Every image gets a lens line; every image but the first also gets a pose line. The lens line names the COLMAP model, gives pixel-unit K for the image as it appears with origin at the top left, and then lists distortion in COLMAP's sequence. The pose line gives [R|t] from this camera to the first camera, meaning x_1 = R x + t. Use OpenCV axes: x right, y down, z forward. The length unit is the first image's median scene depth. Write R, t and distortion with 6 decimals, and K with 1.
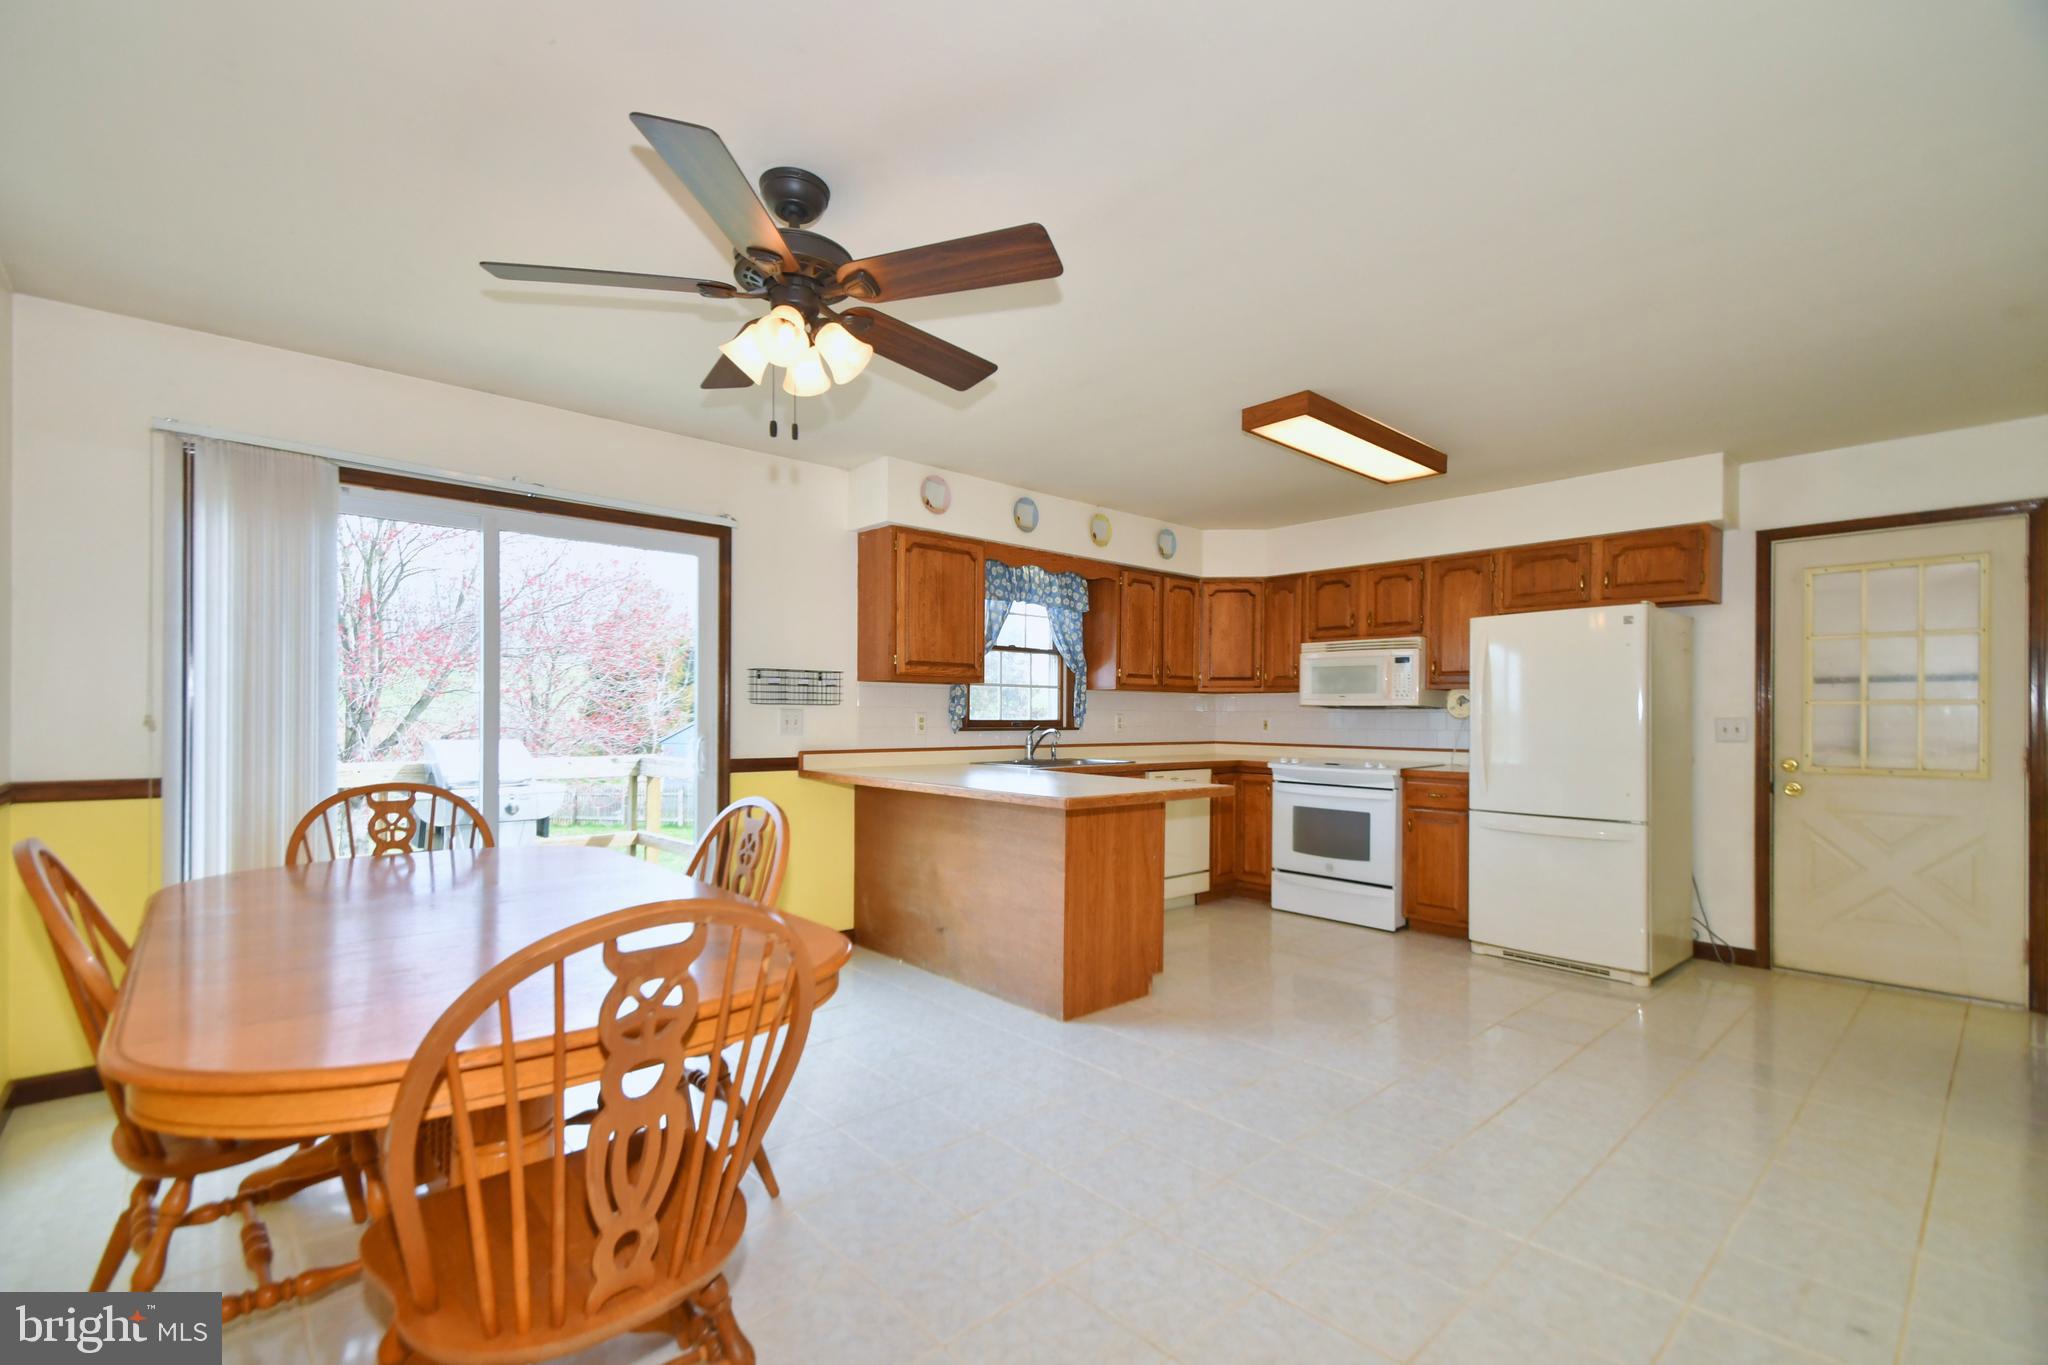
lens RADIAL K [[905.8, 0, 994.8], [0, 905.8, 716.4], [0, 0, 1]] dist [0.003284, 0.000113]
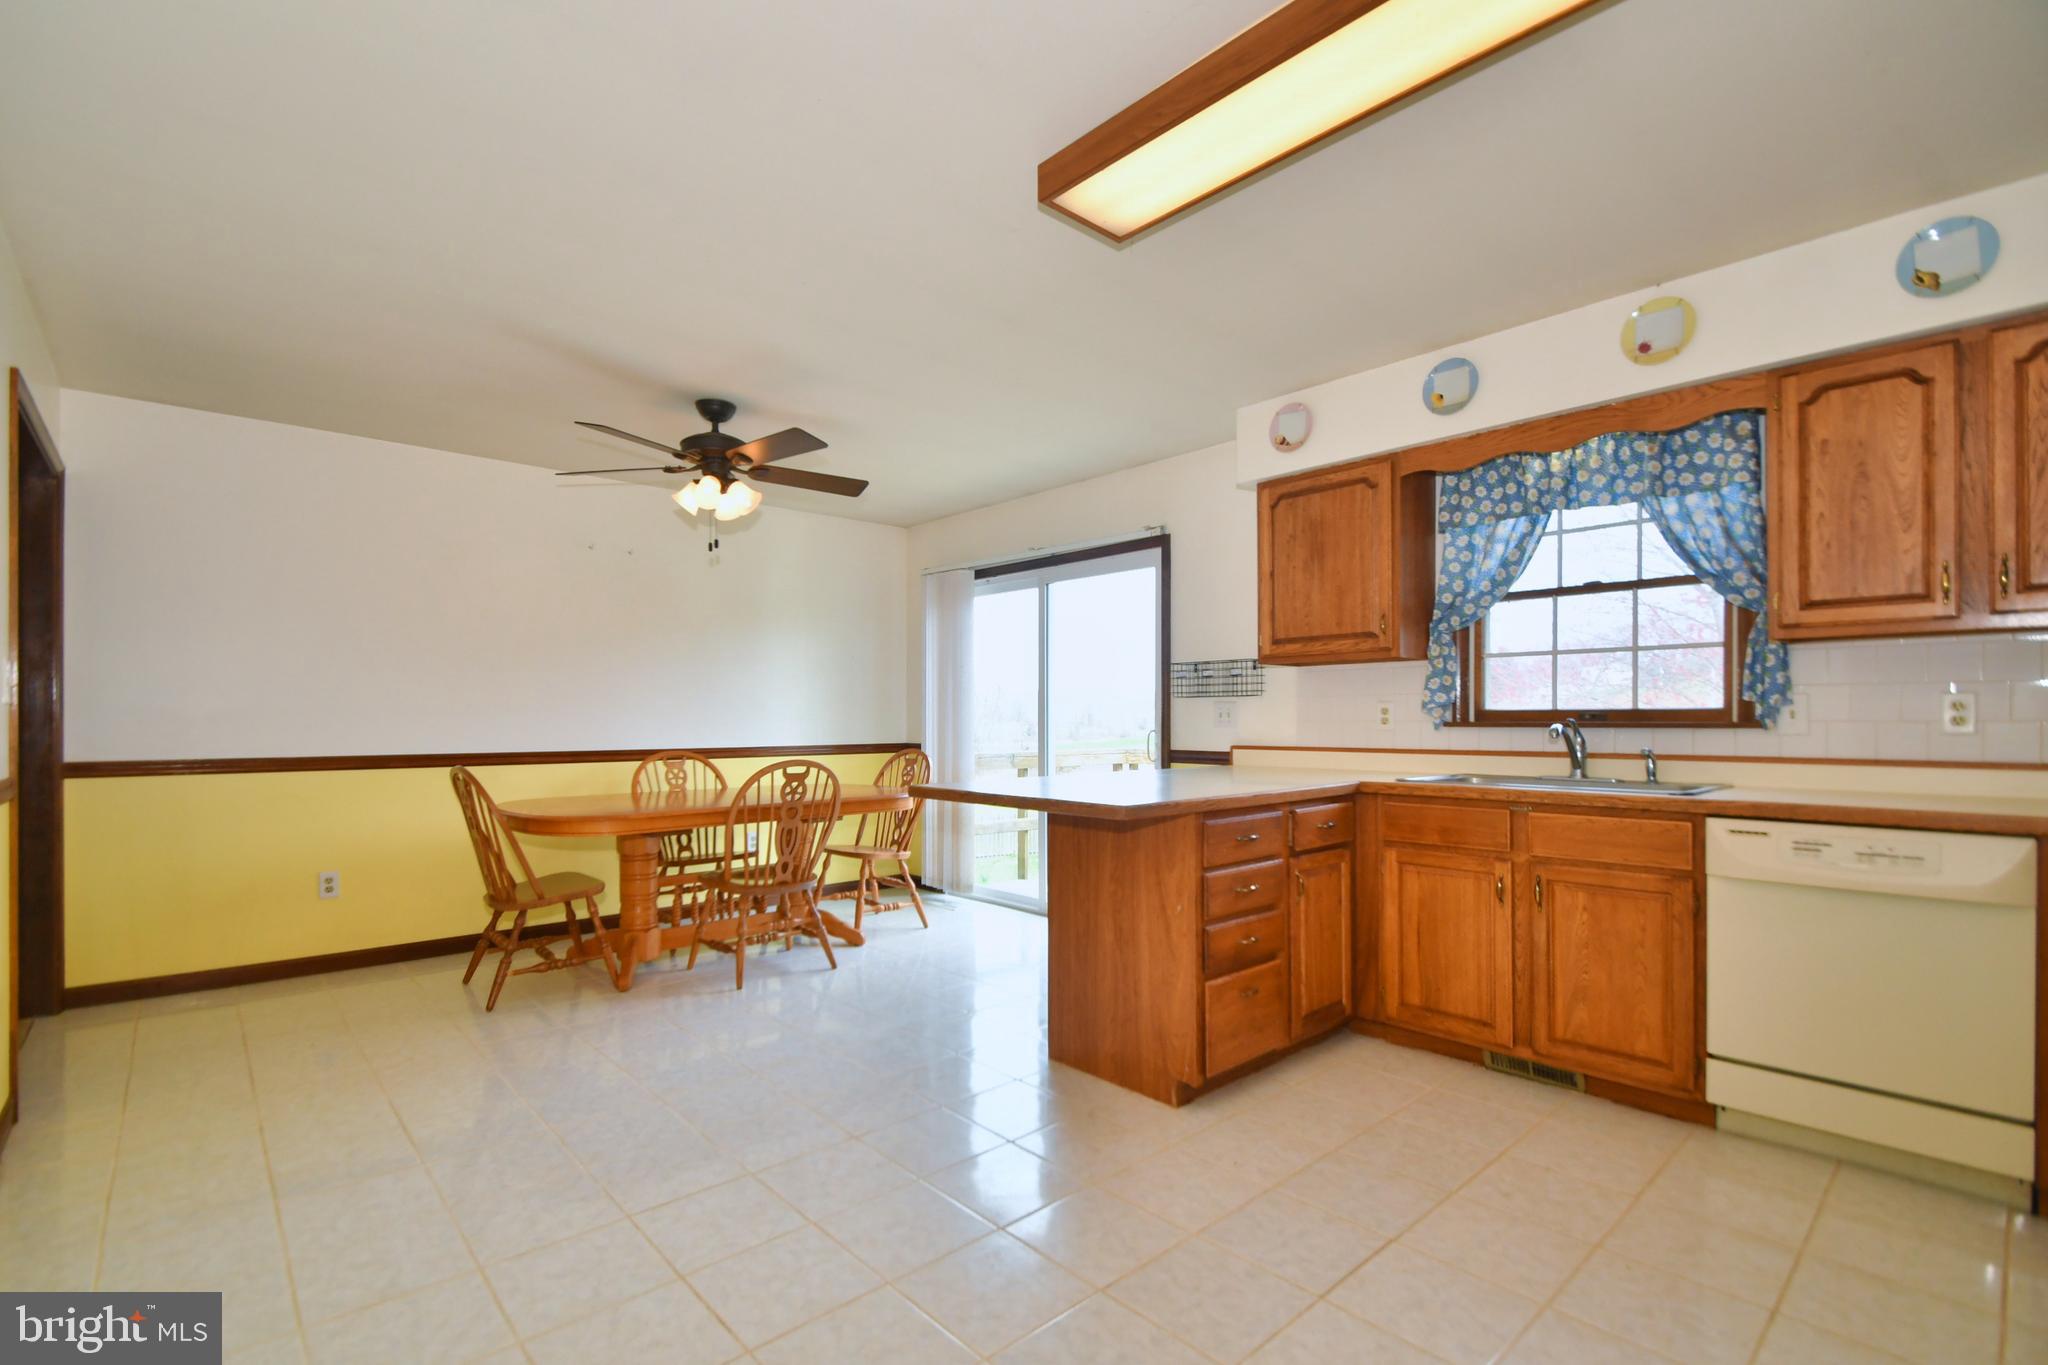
lens RADIAL K [[905.8, 0, 994.8], [0, 905.8, 716.4], [0, 0, 1]] dist [0.003284, 0.000113]
pose [[0.011145, -0.009630, -0.999892, 0.715846], [0.001683, 0.999952, -0.009612, 0.016117], [0.999936, -0.001575, 0.011161, 0.720973]]
